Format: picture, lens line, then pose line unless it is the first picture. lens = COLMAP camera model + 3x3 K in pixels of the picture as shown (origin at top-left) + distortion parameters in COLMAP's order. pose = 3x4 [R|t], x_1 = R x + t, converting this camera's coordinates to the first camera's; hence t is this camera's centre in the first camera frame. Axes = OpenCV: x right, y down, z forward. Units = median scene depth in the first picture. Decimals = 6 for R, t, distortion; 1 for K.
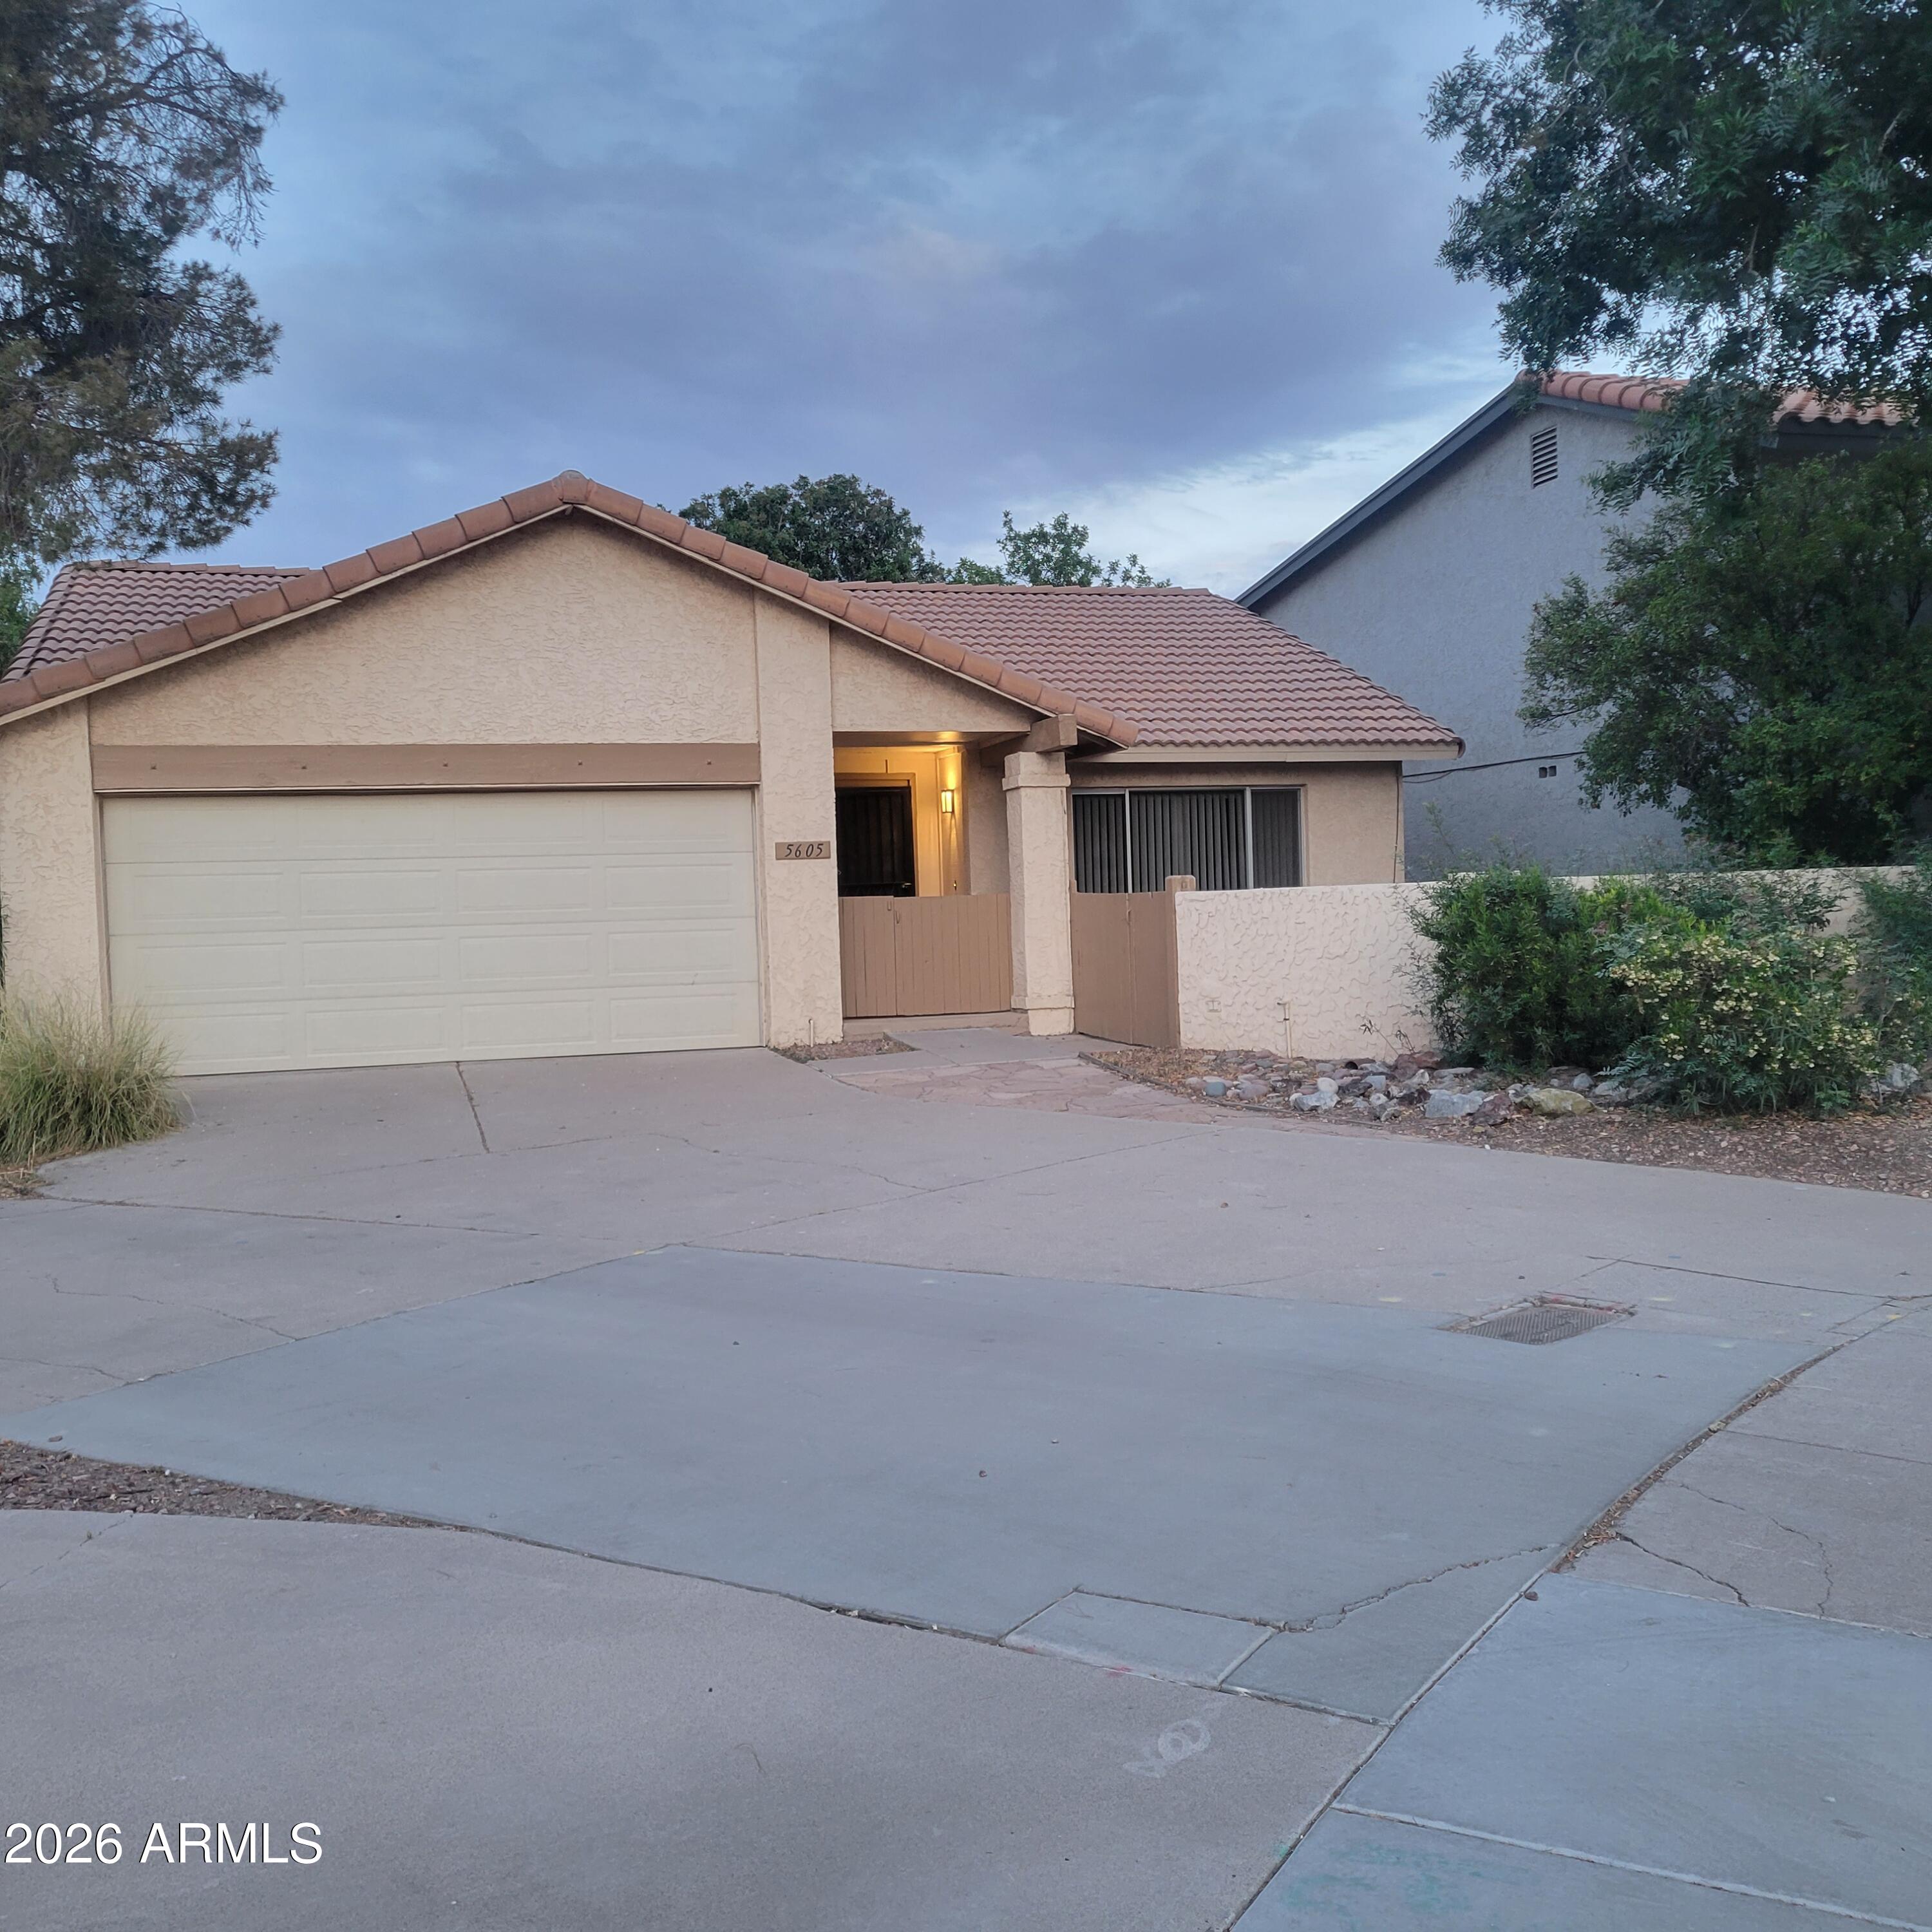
lens RADIAL K [[1912.0, 0, 965.2], [0, 1912.0, 964.1], [0, 0, 1]] dist [0.044071, 0.000000]
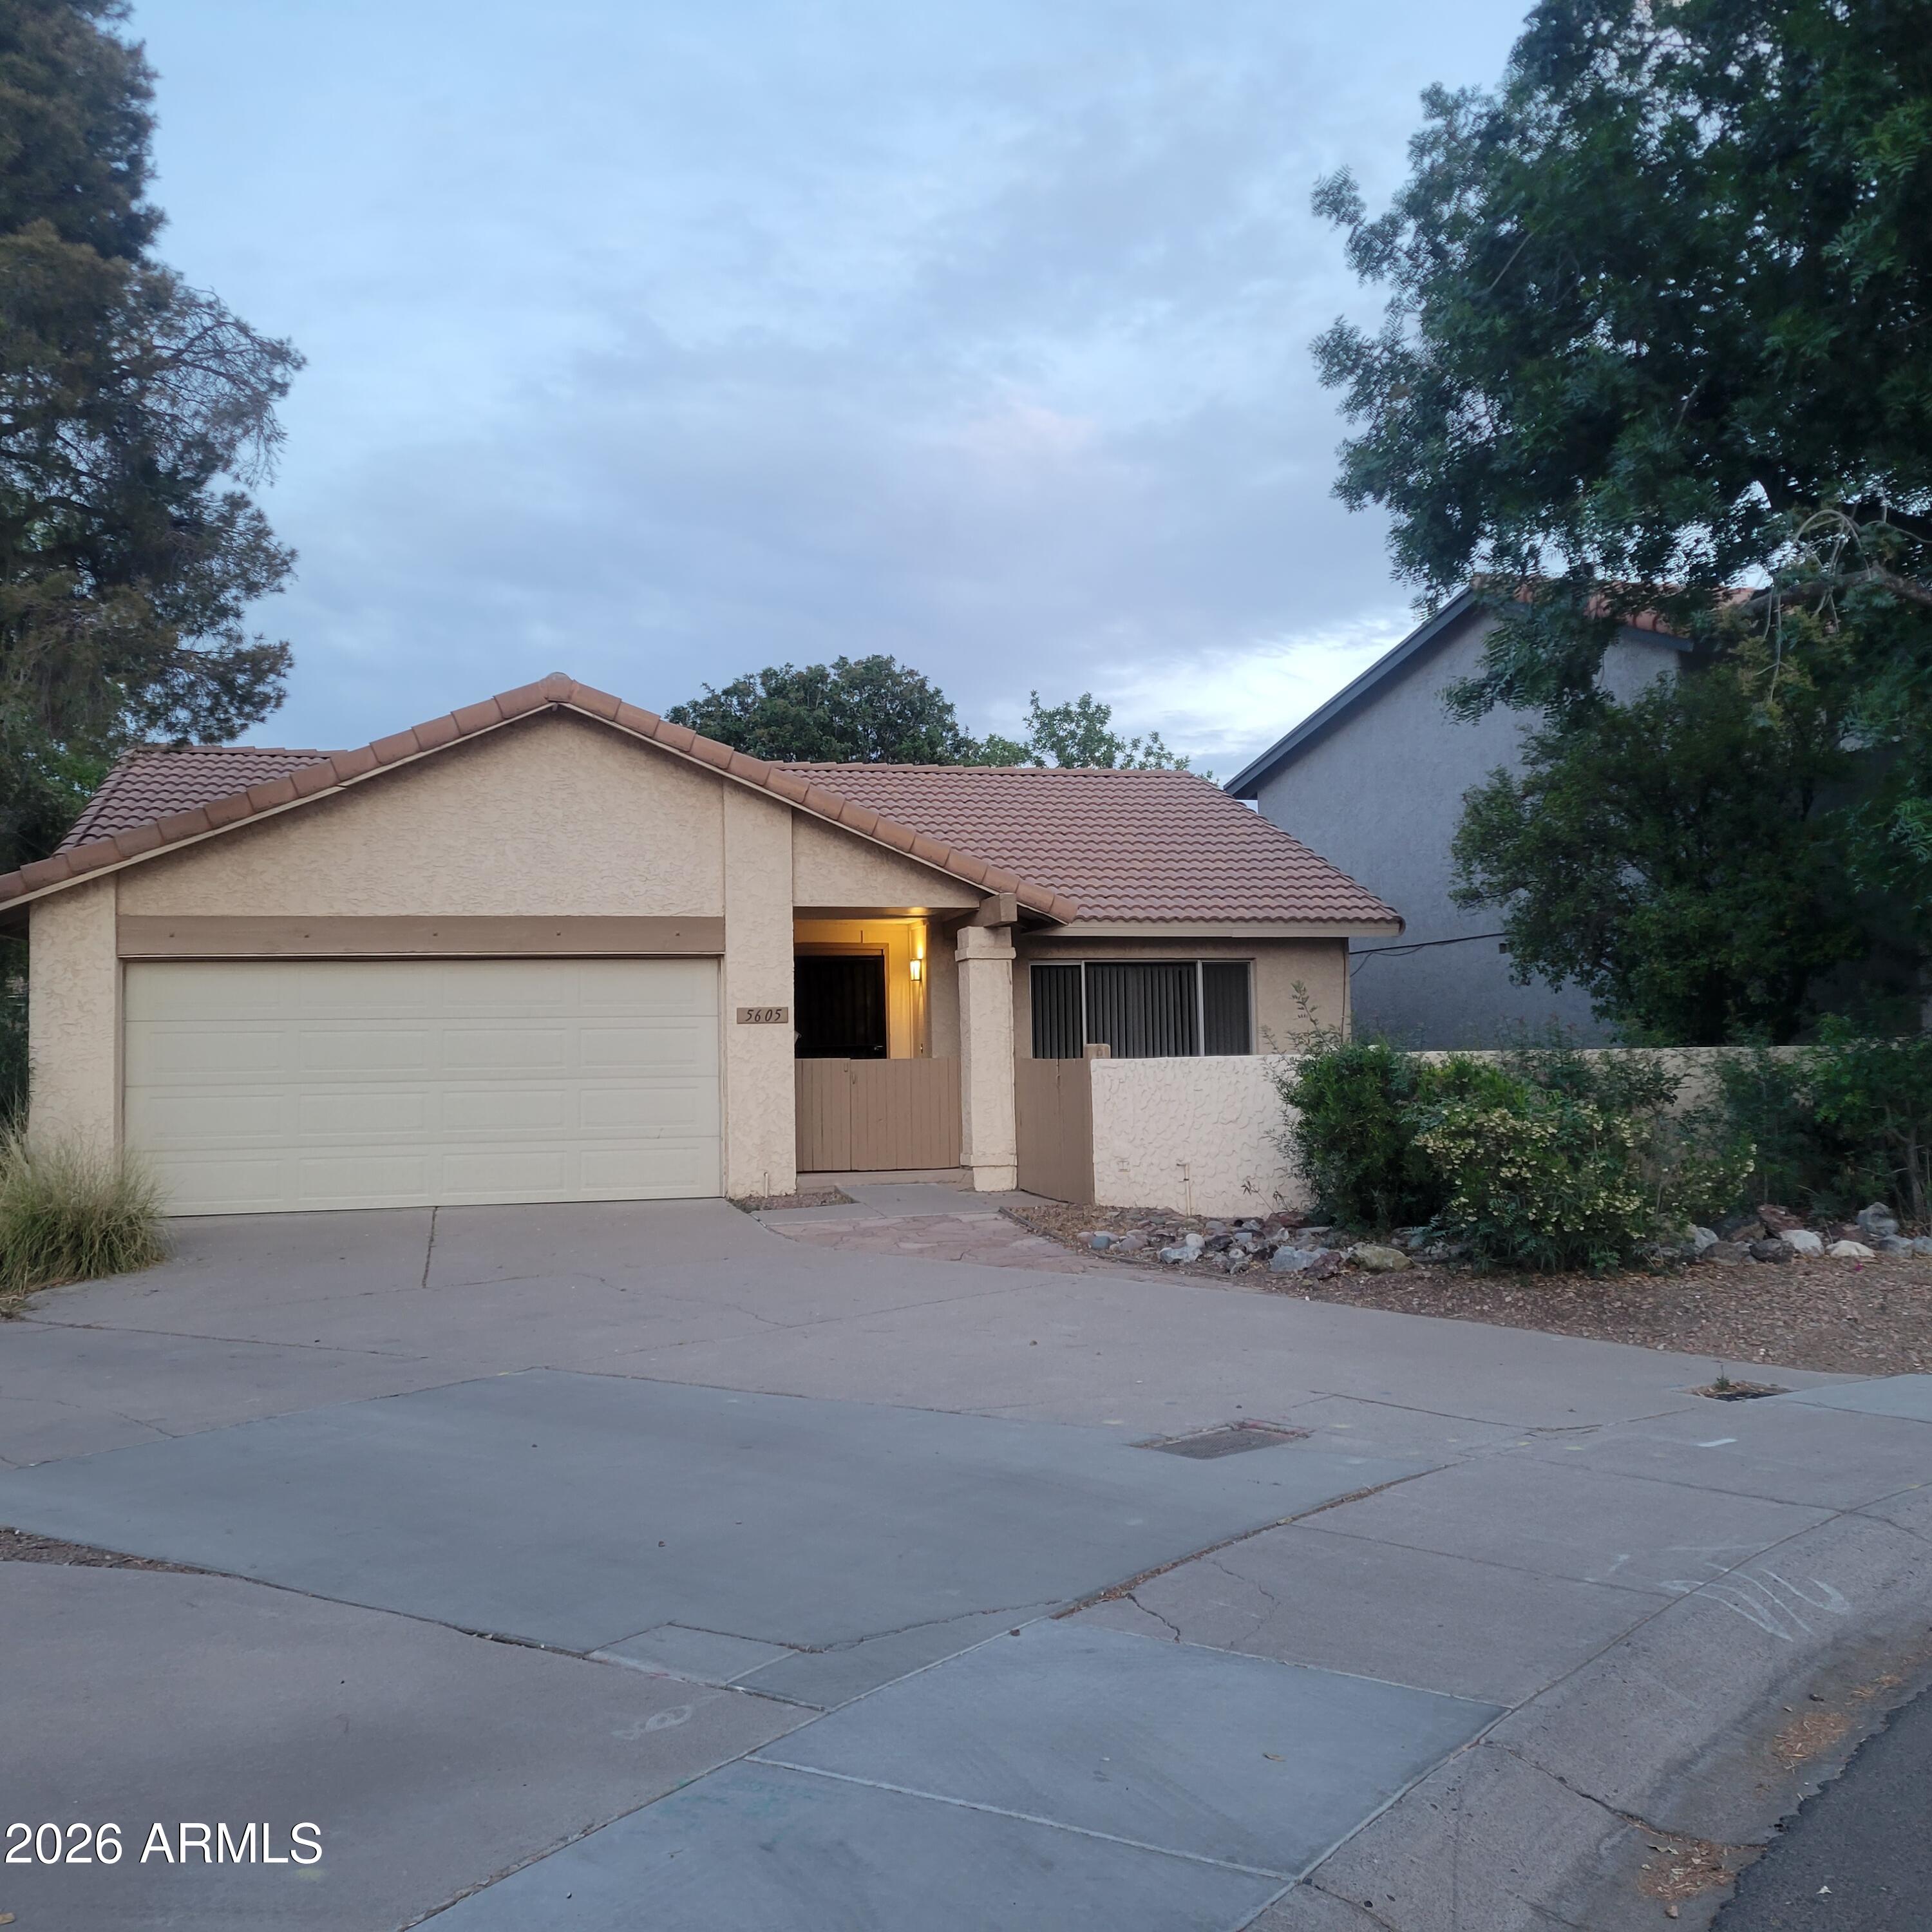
lens RADIAL K [[1912.0, 0, 964.6], [0, 1912.0, 967.0], [0, 0, 1]] dist [0.044071, 0.000000]
pose [[0.998808, 0.011699, -0.047379, 0.091731], [-0.015471, 0.996671, -0.080049, -0.002116], [0.046285, 0.080687, 0.995664, -0.086236]]
